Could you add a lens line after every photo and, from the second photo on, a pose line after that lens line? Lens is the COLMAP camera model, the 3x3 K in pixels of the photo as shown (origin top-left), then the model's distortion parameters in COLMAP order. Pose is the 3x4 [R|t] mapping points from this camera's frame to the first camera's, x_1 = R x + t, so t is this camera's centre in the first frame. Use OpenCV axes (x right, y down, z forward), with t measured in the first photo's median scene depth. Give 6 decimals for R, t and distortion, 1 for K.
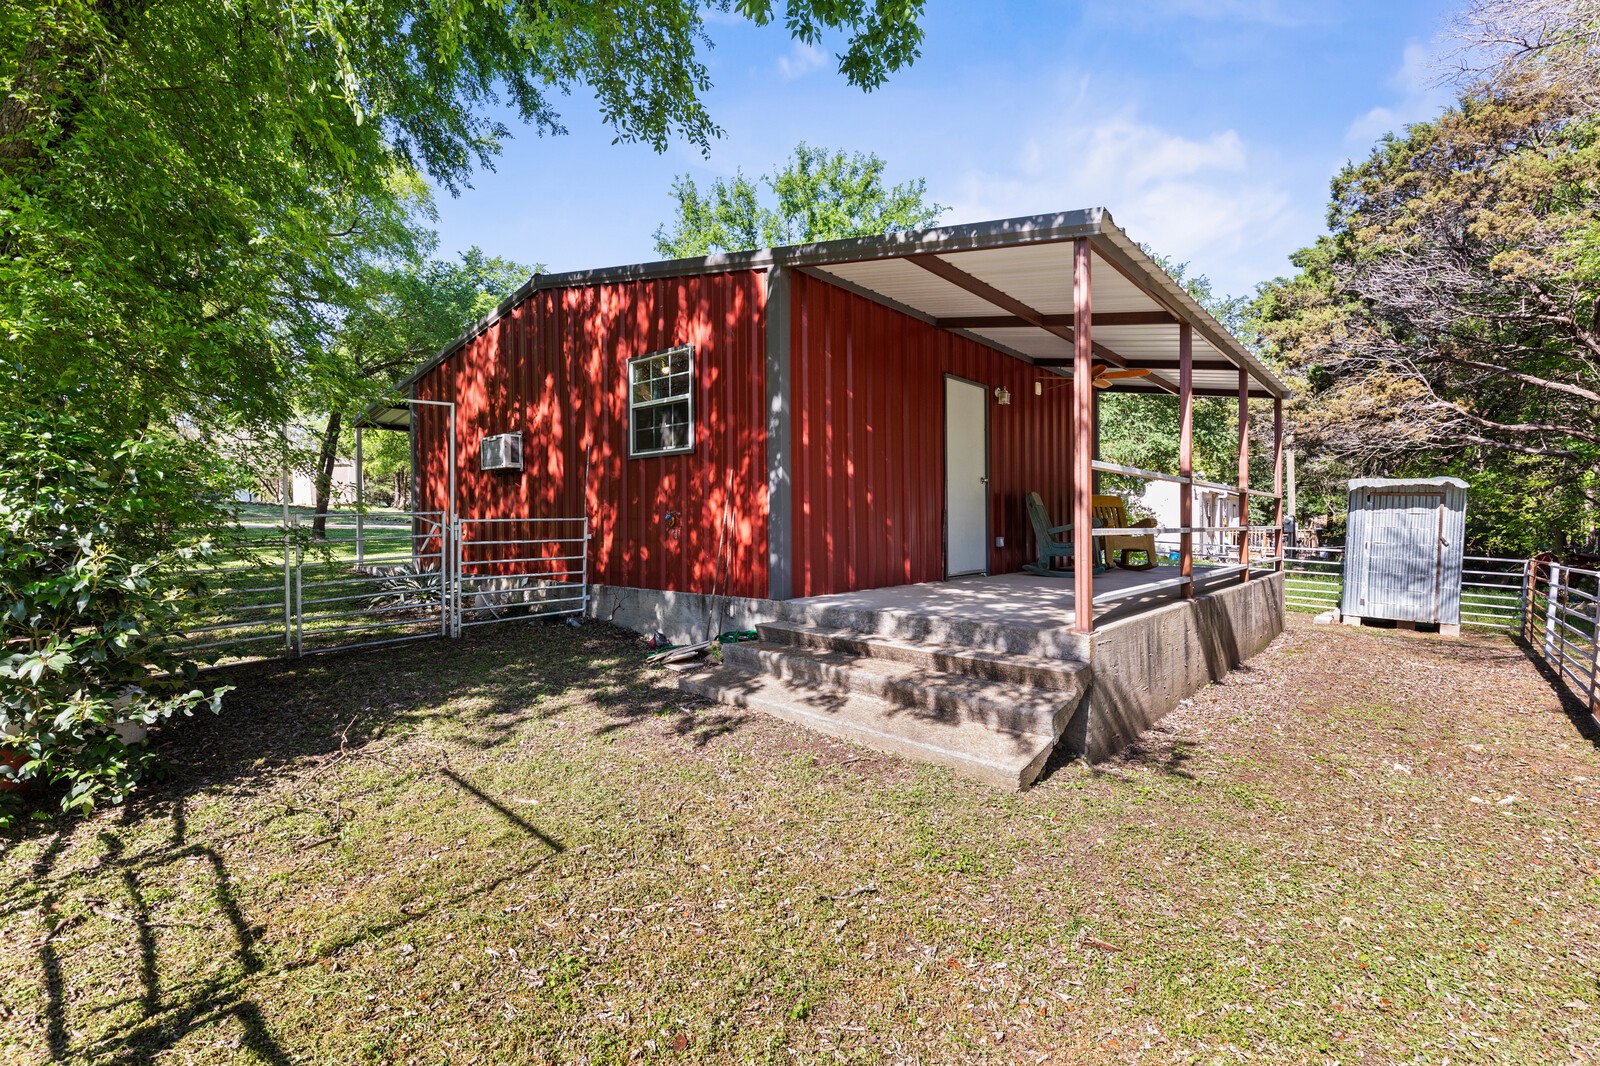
lens RADIAL K [[742.2, 0, 803.8], [0, 742.2, 526.7], [0, 0, 1]] dist [0.010696, -0.001585]
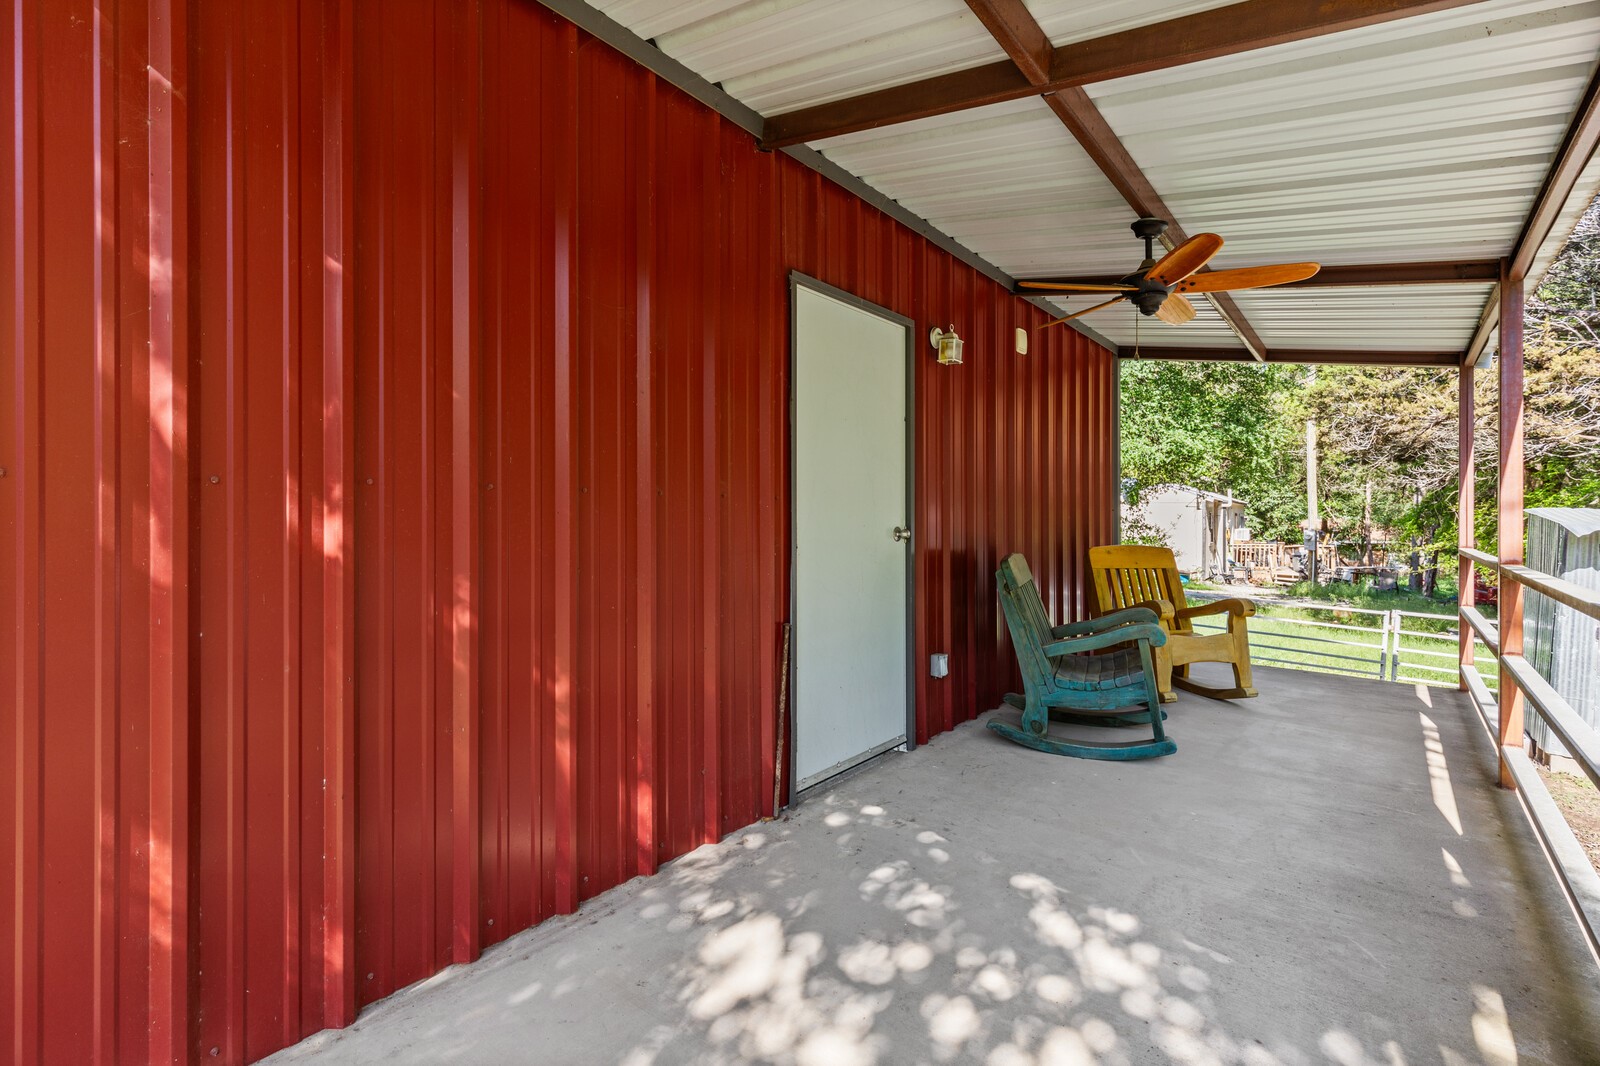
lens RADIAL K [[742.2, 0, 796.0], [0, 742.2, 530.8], [0, 0, 1]] dist [0.010696, -0.001585]
pose [[0.999691, 0.003936, 0.024540, 0.164083], [-0.004234, 0.999918, 0.012082, -0.066948], [-0.024491, -0.012182, 0.999626, 0.544157]]
